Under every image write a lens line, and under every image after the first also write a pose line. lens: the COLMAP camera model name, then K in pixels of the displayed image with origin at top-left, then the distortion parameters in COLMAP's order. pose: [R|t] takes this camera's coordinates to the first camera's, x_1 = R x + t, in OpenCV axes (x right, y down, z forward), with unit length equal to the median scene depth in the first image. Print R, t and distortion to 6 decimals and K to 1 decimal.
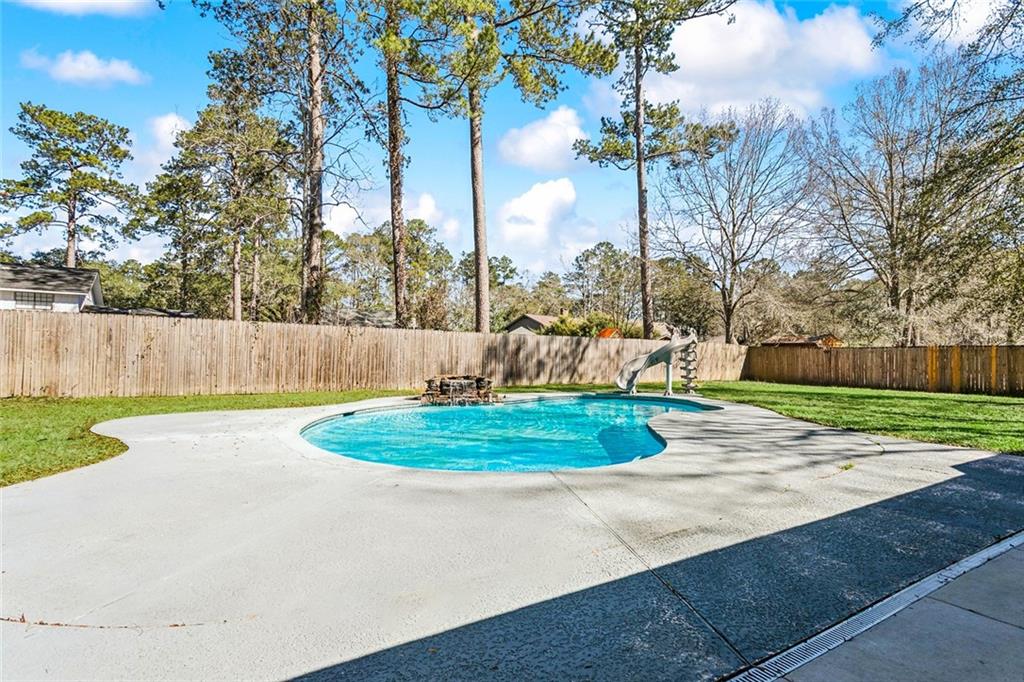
lens RADIAL K [[499.1, 0, 511.0], [0, 499.1, 324.7], [0, 0, 1]] dist [0.000177, 0.000107]
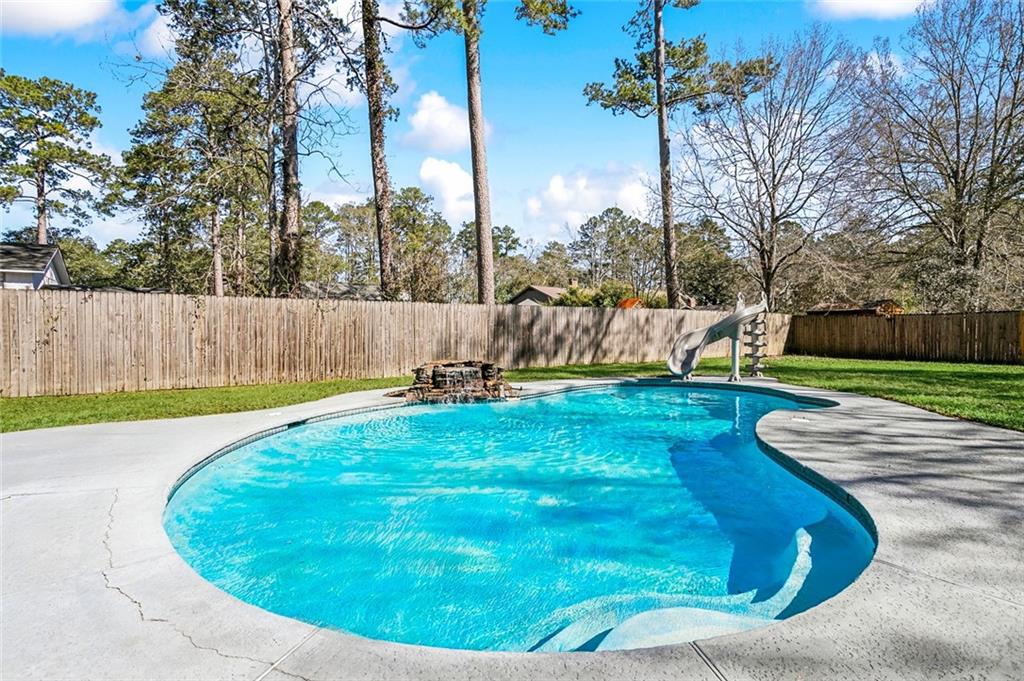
lens RADIAL K [[509.9, 0, 512.0], [0, 509.9, 340.5], [0, 0, 1]] dist [-0.018898, 0.000119]
pose [[0.999789, -0.019962, -0.004940, -0.007940], [0.020298, 0.996472, 0.081433, 0.004579], [0.003297, -0.081516, 0.996667, 0.098265]]
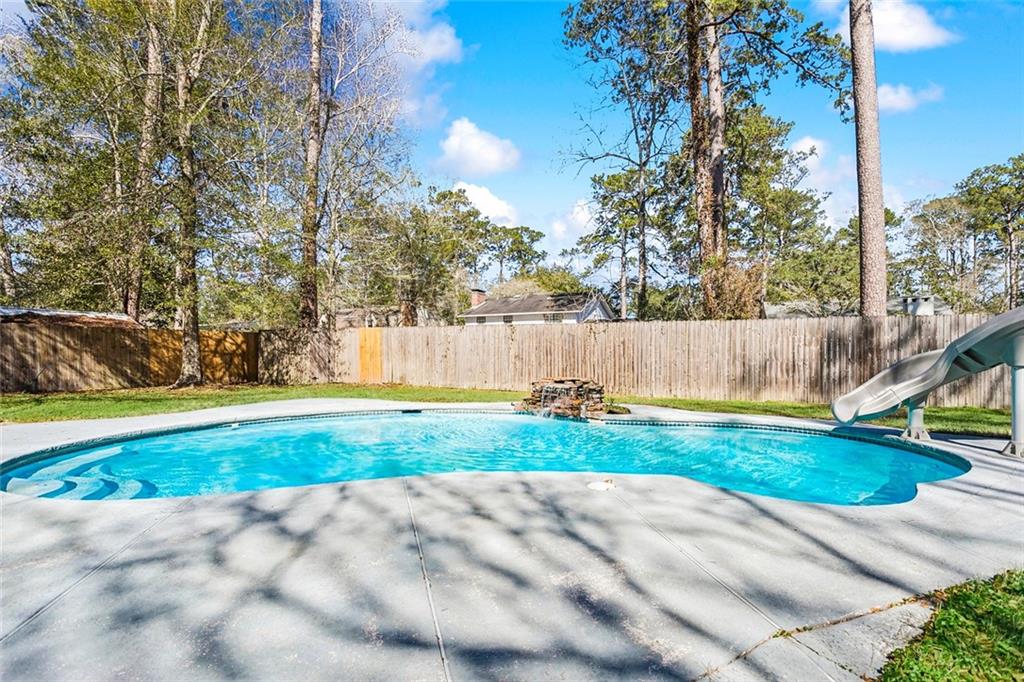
lens RADIAL K [[497.8, 0, 512.0], [0, 497.8, 341.0], [0, 0, 1]] dist [0.020552, 0.000175]
pose [[0.478064, -0.035090, -0.877624, 0.201357], [0.055885, 0.998392, -0.009477, 0.018310], [0.876545, -0.044516, 0.479257, 0.218479]]
